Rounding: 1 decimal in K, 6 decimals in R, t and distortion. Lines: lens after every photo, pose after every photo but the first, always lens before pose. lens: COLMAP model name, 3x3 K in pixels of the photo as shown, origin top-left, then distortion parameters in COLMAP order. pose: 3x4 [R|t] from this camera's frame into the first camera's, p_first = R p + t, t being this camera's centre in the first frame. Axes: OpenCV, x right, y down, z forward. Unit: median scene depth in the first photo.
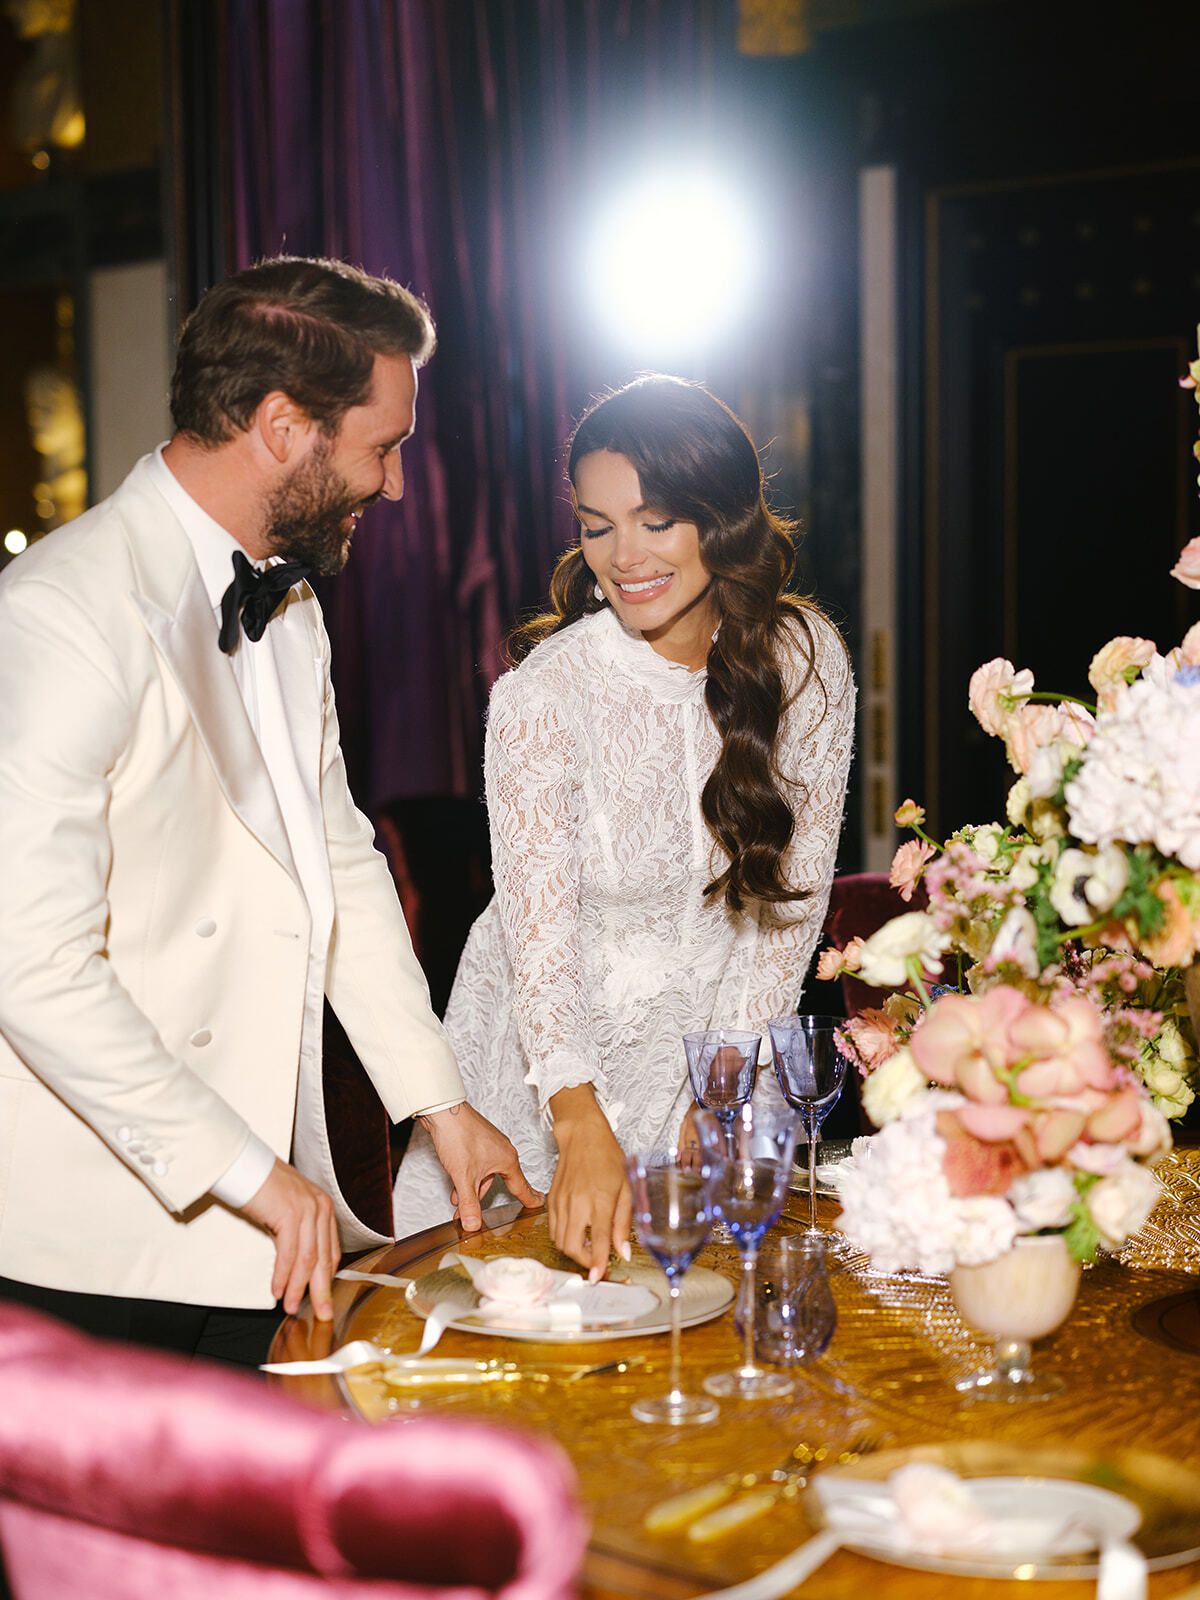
lens RADIAL K [[2885.7, 0, 668.5], [0, 2885.7, 798.6], [0, 0, 1]] dist [0.017306, -0.194110]
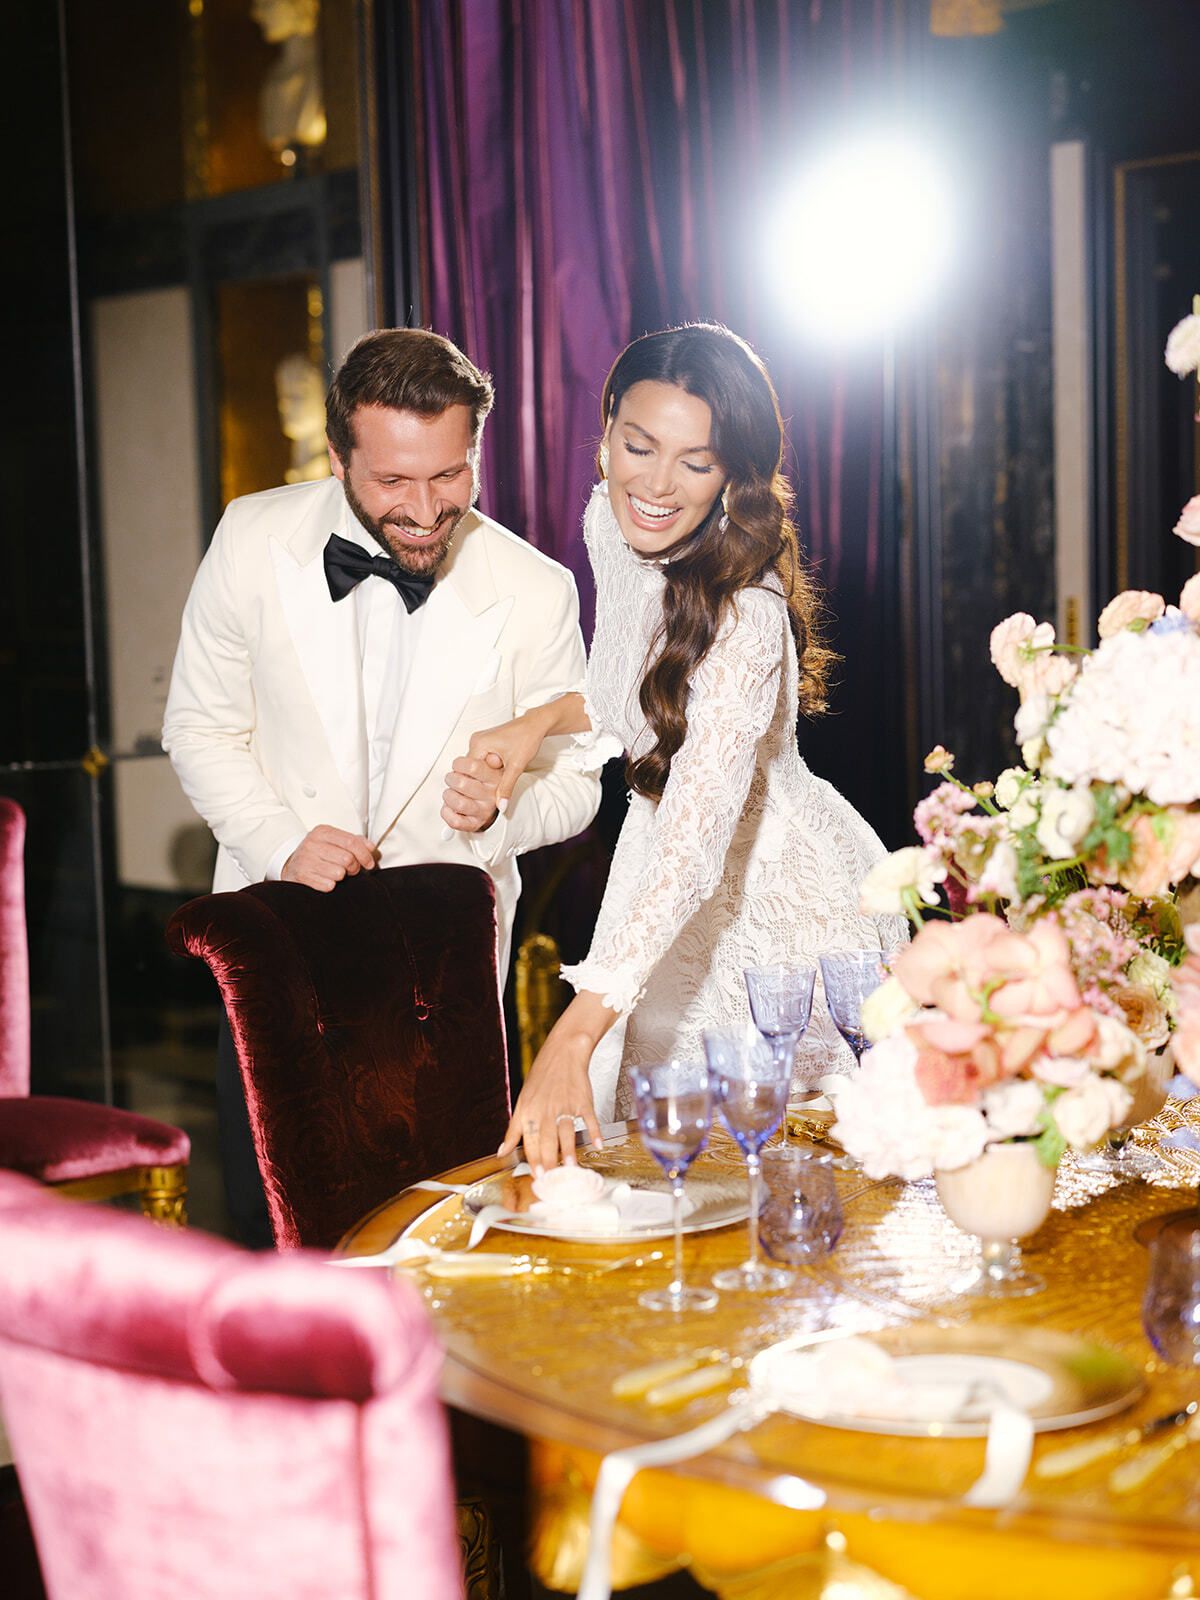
lens RADIAL K [[2885.7, 0, 668.5], [0, 2885.7, 798.6], [0, 0, 1]] dist [0.017306, -0.194110]
pose [[0.994005, -0.005955, -0.109171, 0.115063], [0.006800, 0.999950, 0.007369, 0.012736], [0.109122, -0.008067, 0.993996, -0.087199]]
